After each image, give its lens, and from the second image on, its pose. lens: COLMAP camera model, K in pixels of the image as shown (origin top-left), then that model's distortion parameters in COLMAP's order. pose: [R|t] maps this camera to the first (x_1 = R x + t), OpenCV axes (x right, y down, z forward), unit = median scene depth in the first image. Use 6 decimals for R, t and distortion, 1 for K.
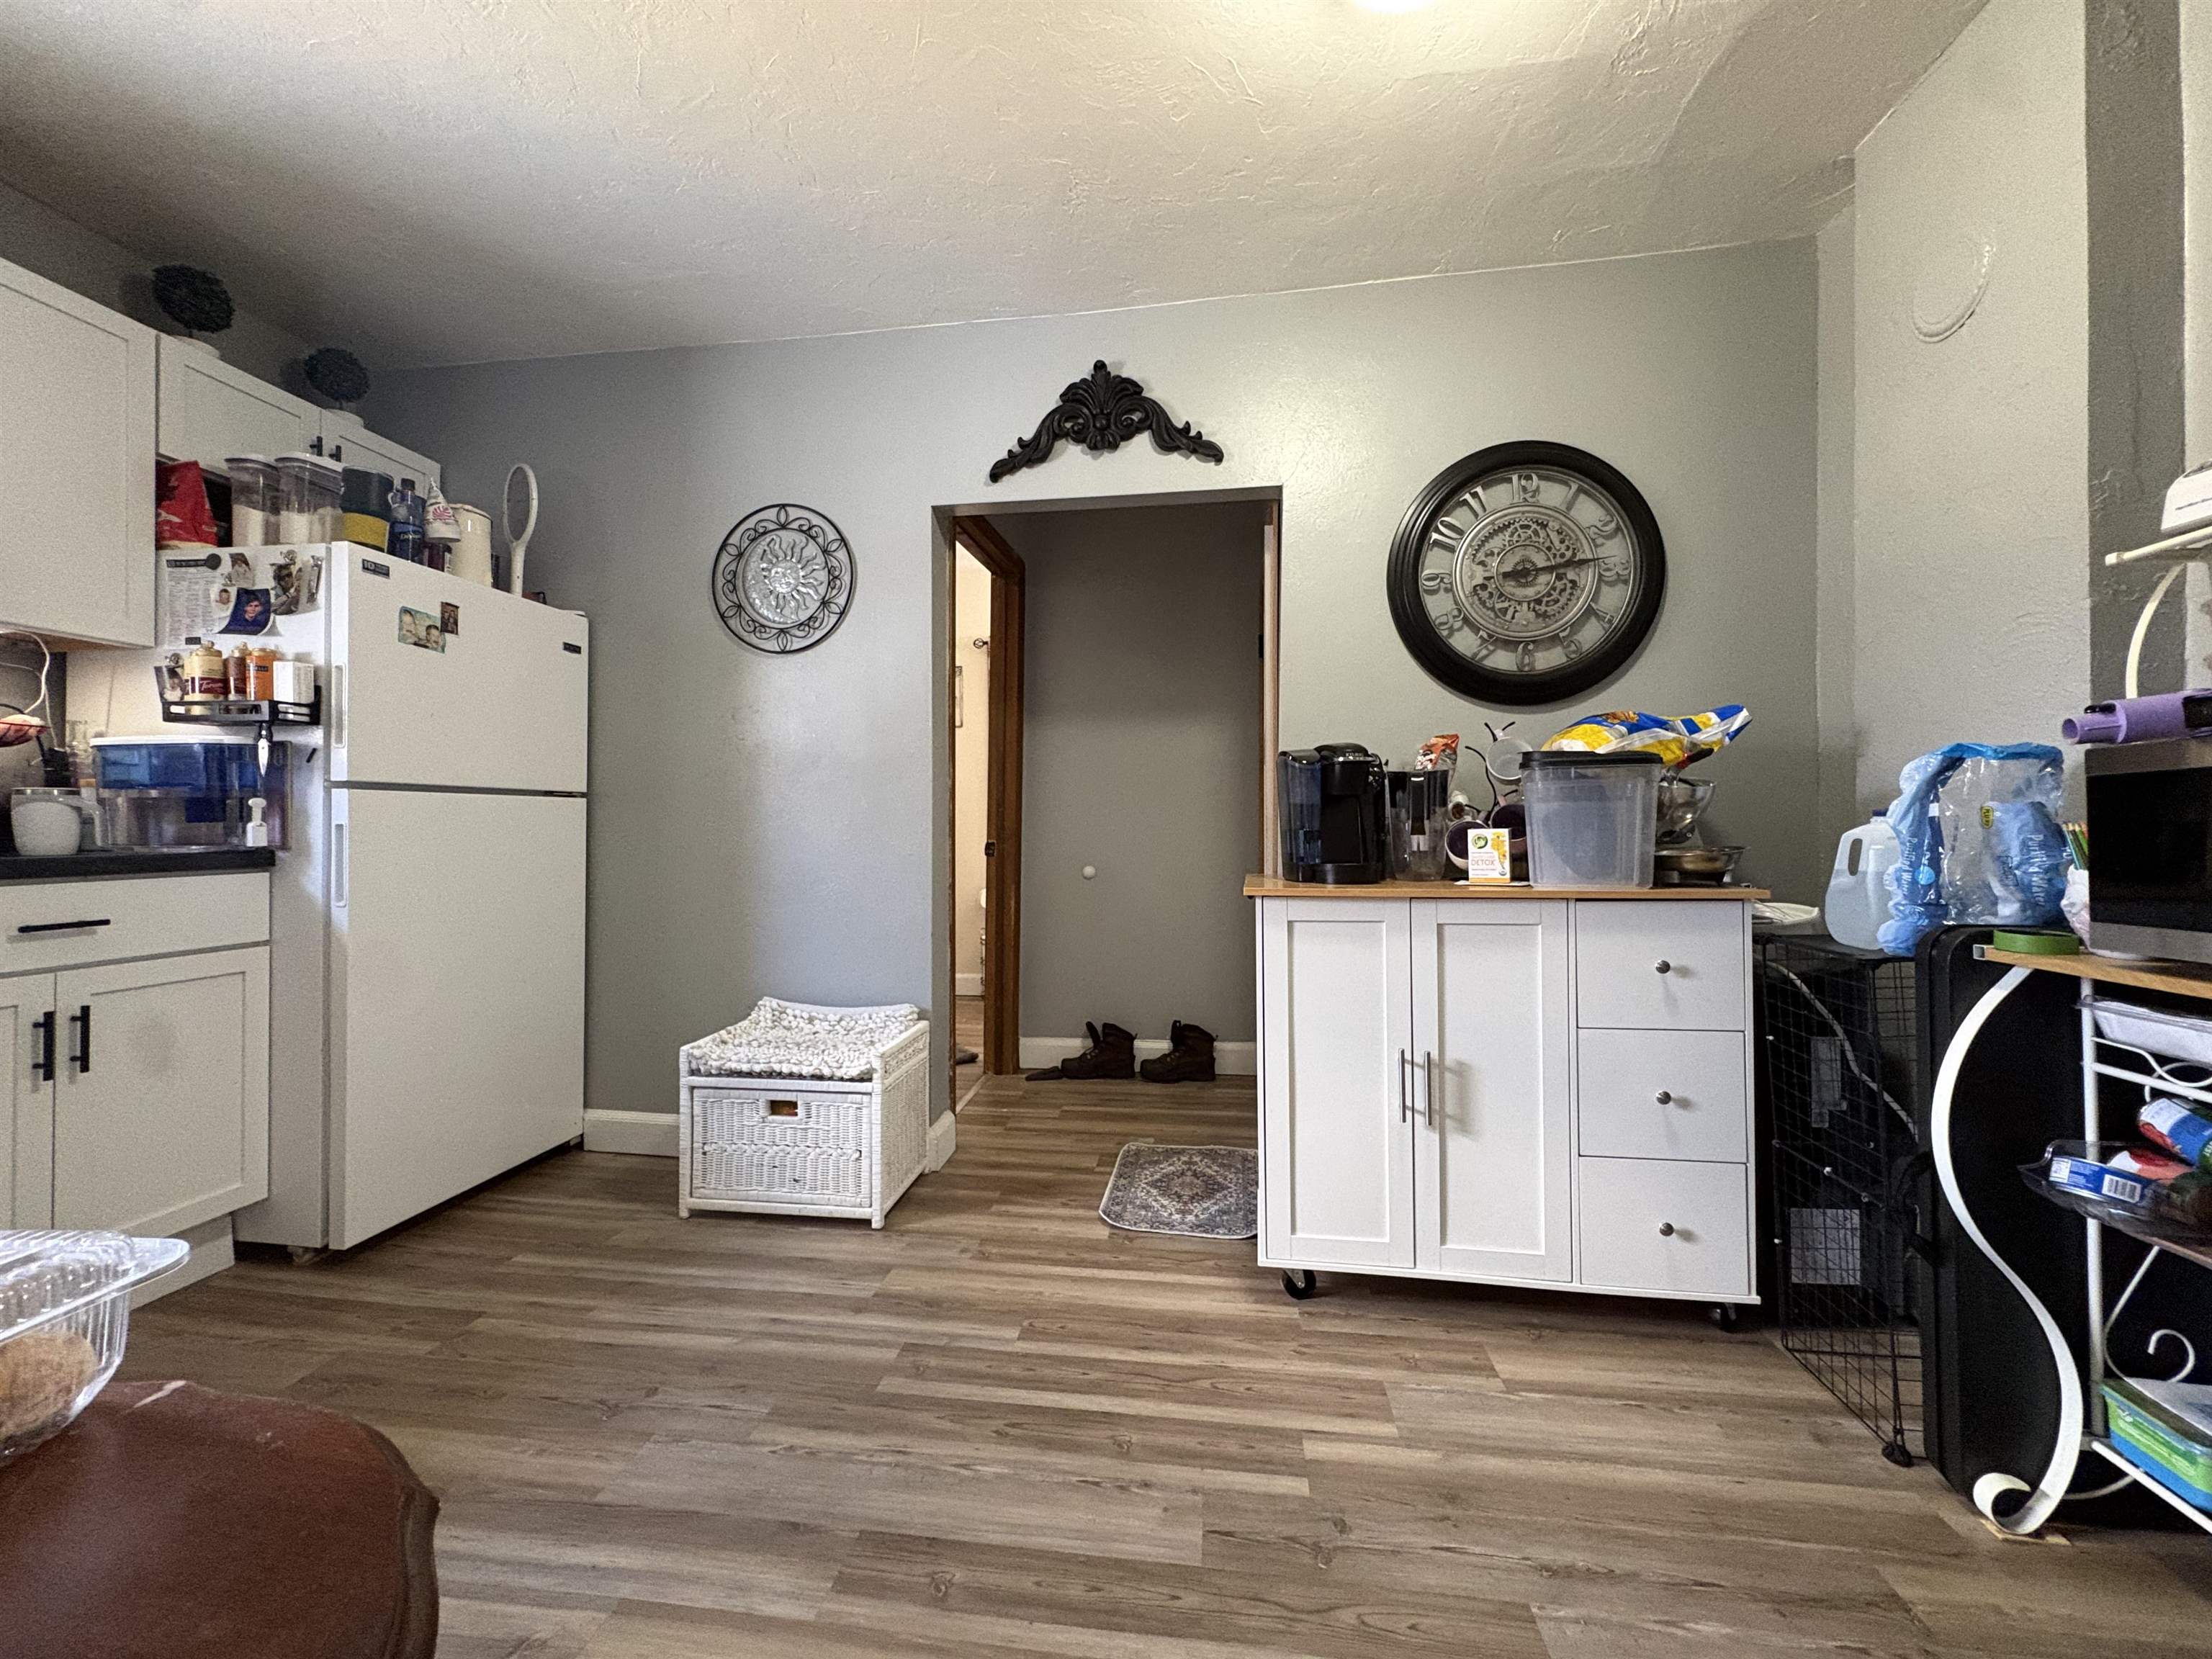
lens RADIAL K [[883.3, 0, 1108.4], [0, 883.3, 829.1], [0, 0, 1]] dist [0.002686, -0.000046]
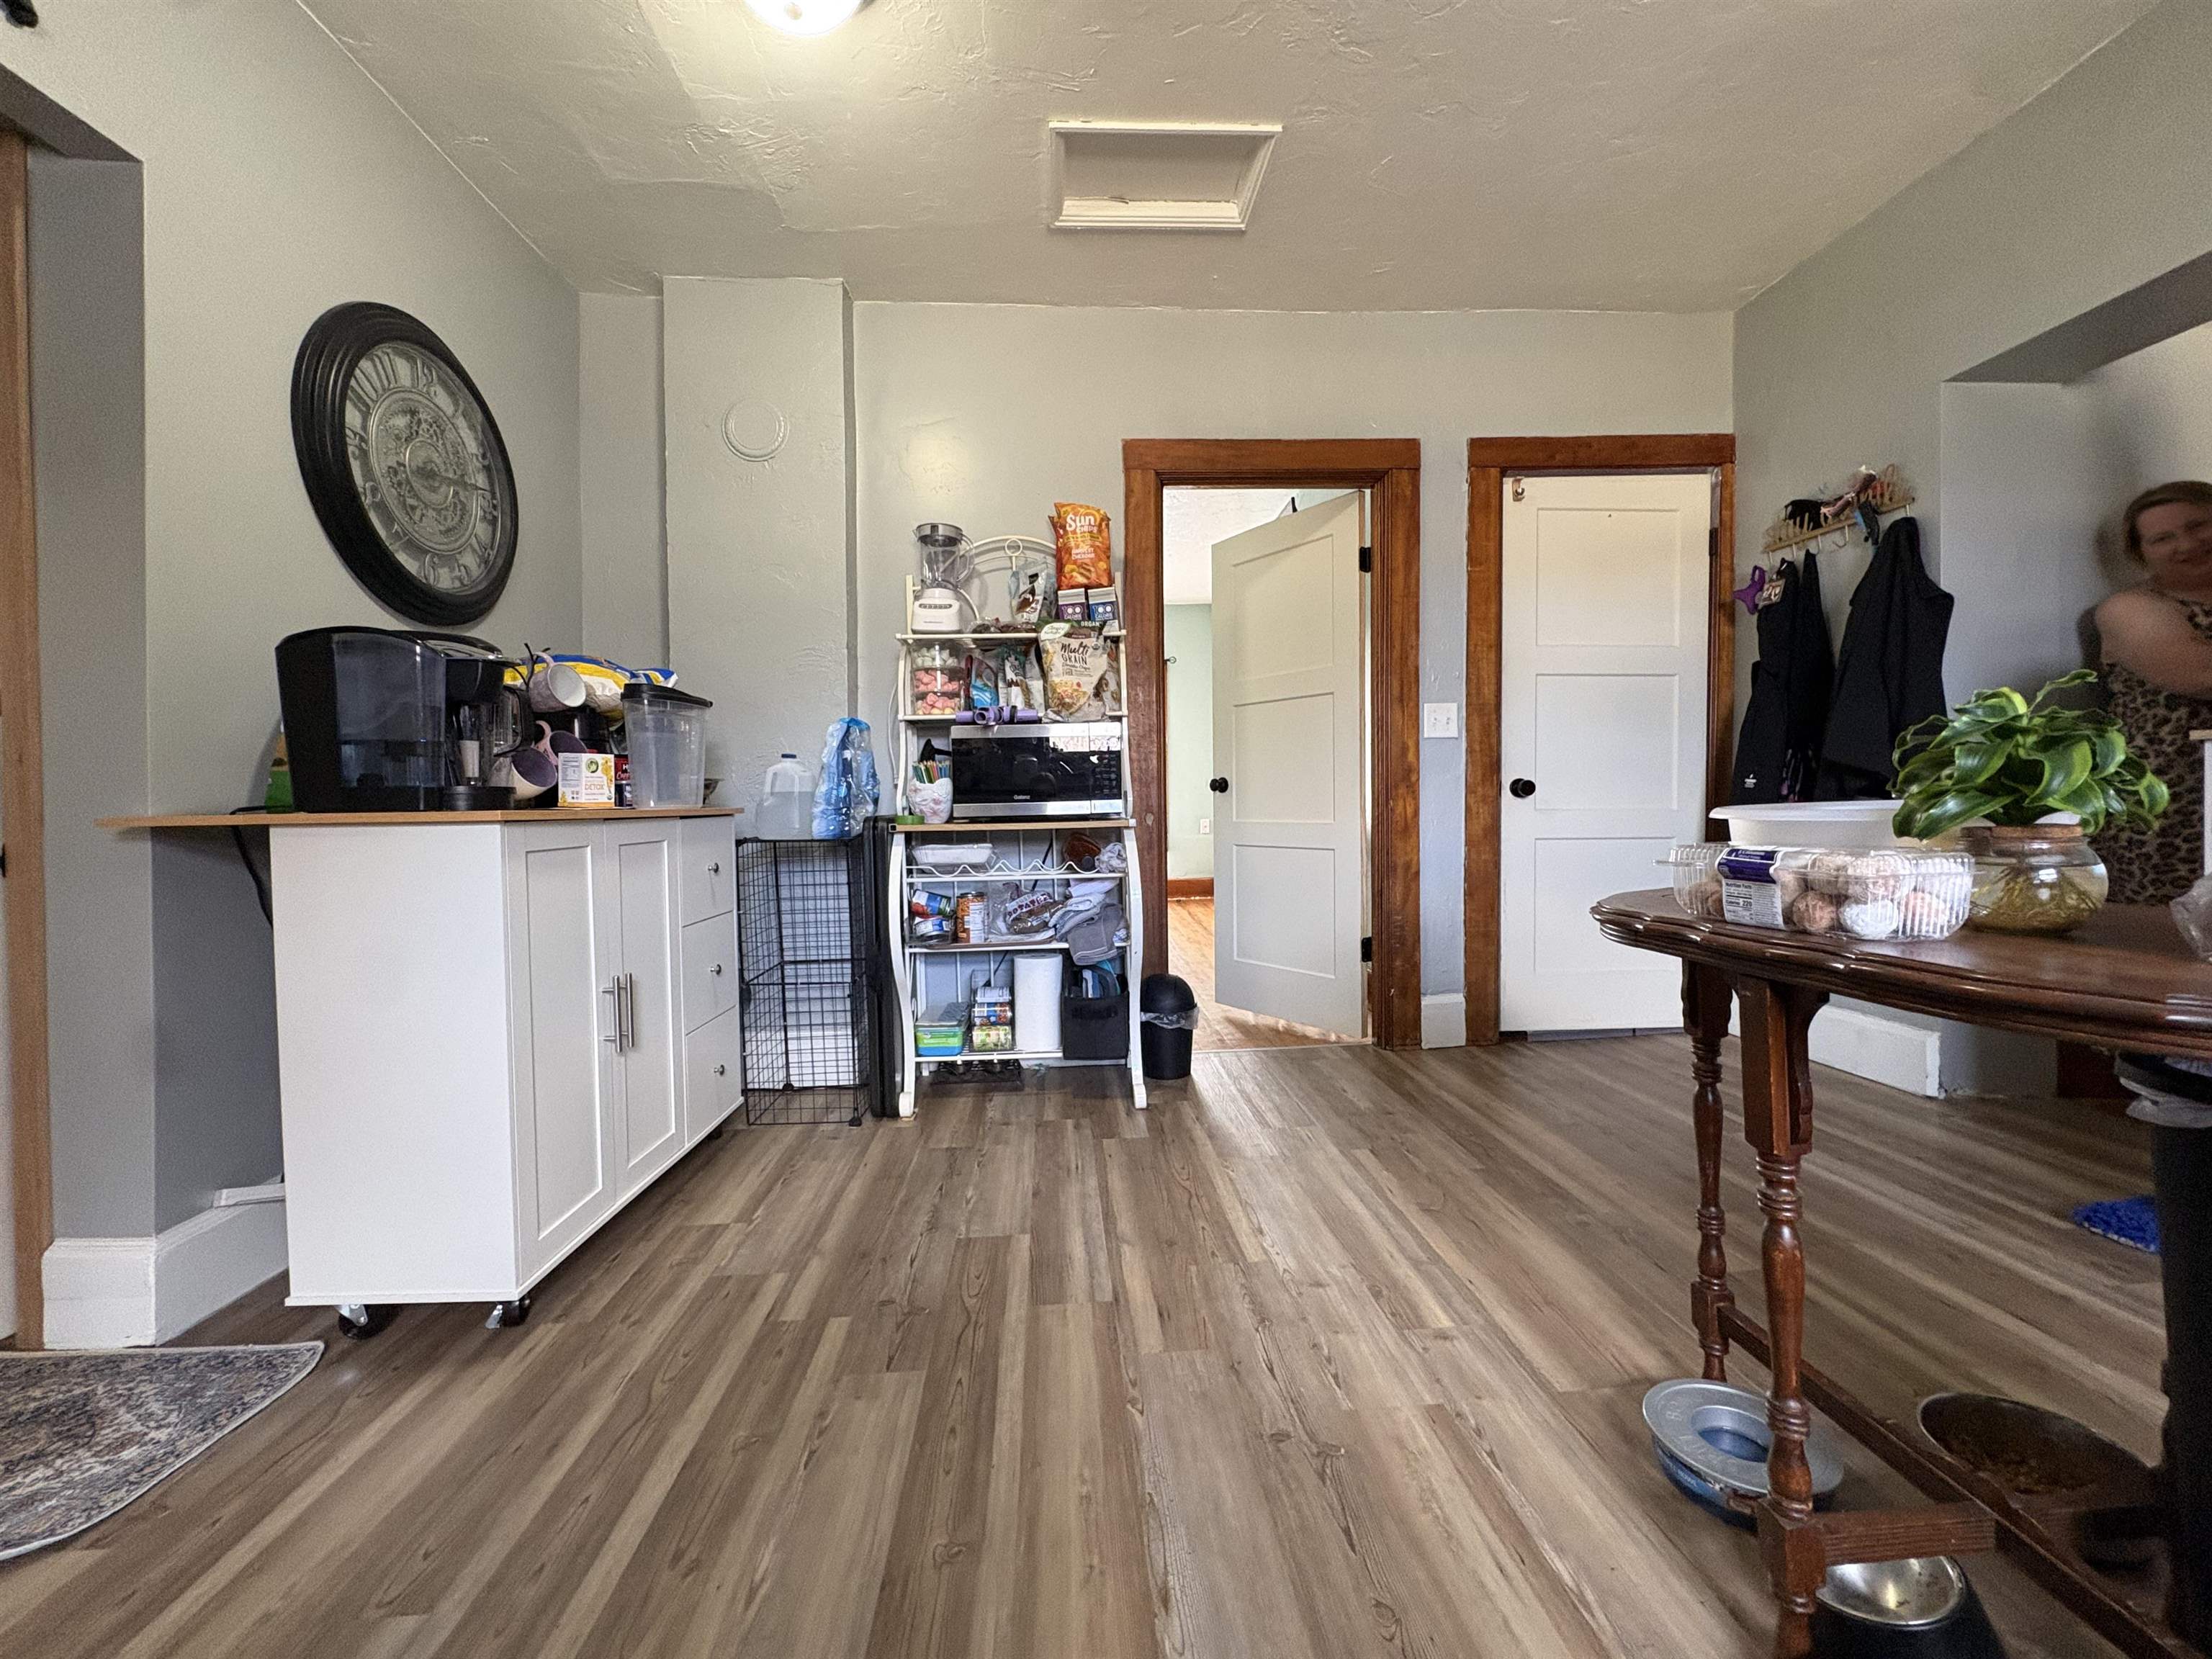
lens RADIAL K [[883.3, 0, 1105.5], [0, 883.3, 821.6], [0, 0, 1]] dist [0.002686, -0.000046]
pose [[-0.201381, -0.009414, 0.979468, -0.767518], [0.014137, 0.999822, 0.012516, 0.083717], [-0.979411, 0.016367, -0.201212, 0.724360]]
